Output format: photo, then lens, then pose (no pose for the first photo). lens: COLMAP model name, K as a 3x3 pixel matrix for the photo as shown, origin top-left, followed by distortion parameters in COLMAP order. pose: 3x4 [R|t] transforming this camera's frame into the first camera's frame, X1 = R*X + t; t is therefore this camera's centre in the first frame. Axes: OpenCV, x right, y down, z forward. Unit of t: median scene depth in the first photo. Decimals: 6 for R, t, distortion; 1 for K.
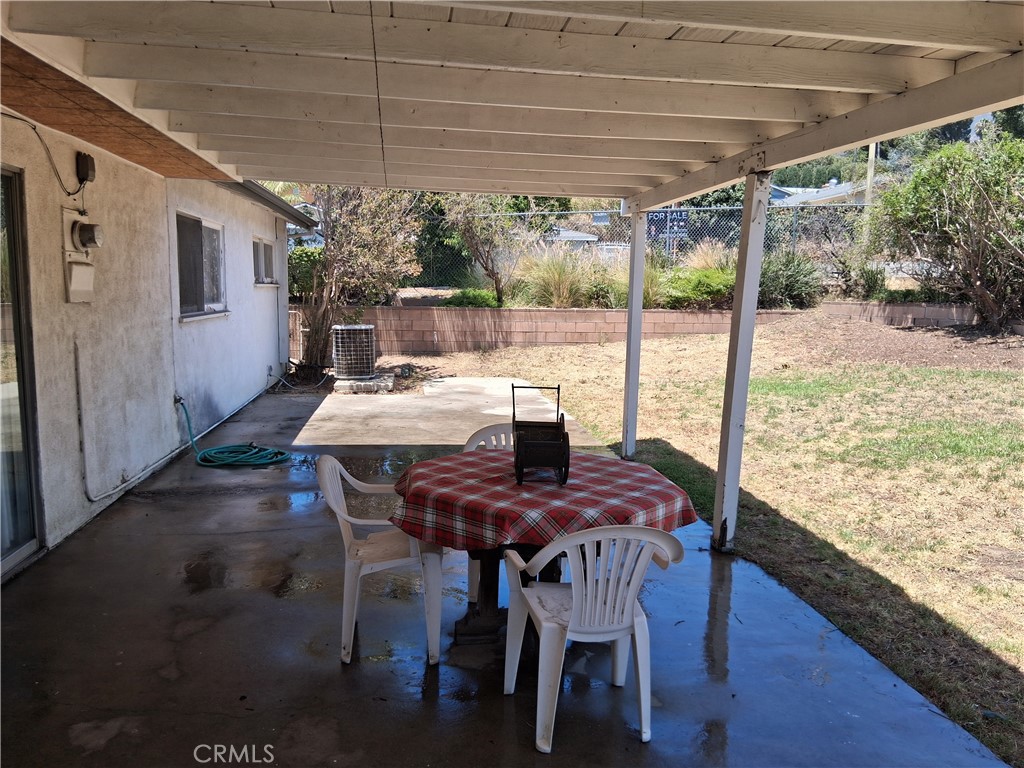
lens RADIAL K [[770.8, 0, 509.1], [0, 770.8, 387.7], [0, 0, 1]] dist [0.121627, -0.205205]
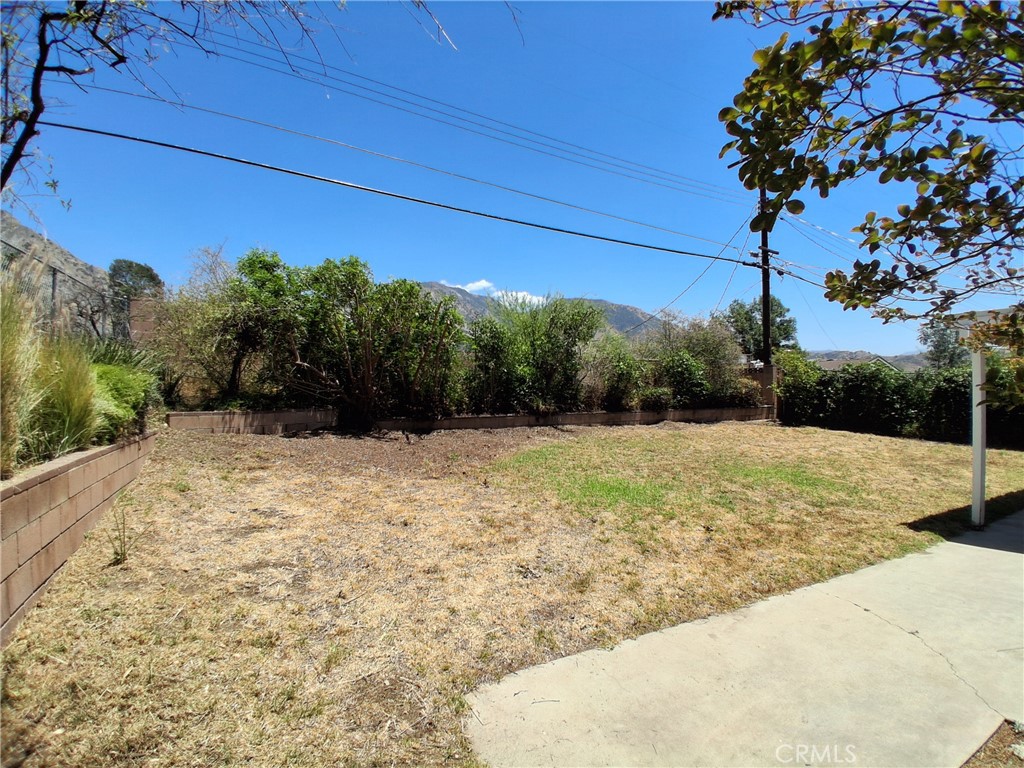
lens RADIAL K [[507.7, 0, 517.3], [0, 507.7, 395.8], [0, 0, 1]] dist [0.013031, -0.051670]
pose [[-0.354468, -0.015010, 0.934948, -0.340941], [0.120187, 0.990846, 0.061474, -0.276701], [-0.927312, 0.134159, -0.349420, 2.066651]]
